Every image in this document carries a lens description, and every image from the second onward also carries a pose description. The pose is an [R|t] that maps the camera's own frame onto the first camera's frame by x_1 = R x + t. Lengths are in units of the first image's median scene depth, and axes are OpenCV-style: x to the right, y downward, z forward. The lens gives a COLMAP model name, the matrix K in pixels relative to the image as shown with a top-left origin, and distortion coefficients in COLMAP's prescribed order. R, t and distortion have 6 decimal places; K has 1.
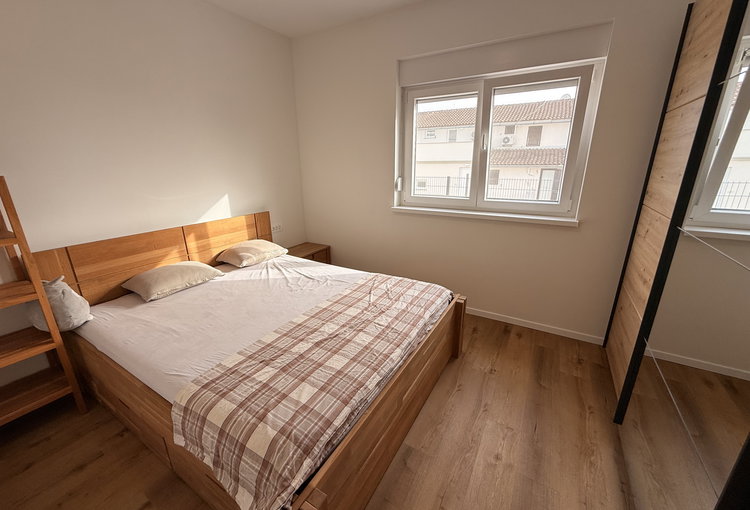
lens RADIAL K [[300.1, 0, 372.6], [0, 300.1, 253.4], [0, 0, 1]] dist [0.000248, -0.000058]
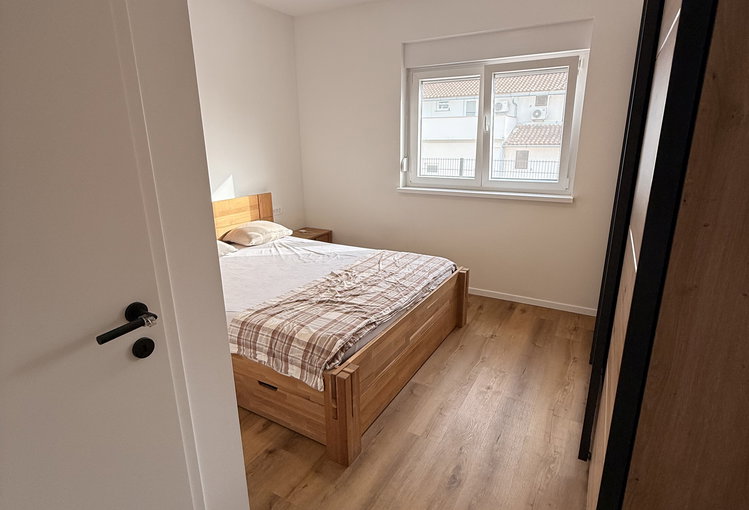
lens RADIAL K [[404.4, 0, 374.5], [0, 404.4, 255.0], [0, 0, 1]] dist [-0.003073, -0.000518]
pose [[0.999866, -0.004894, 0.015632, -0.040355], [0.005201, 0.999793, -0.019667, 0.112268], [-0.015532, 0.019746, 0.999684, -0.392146]]
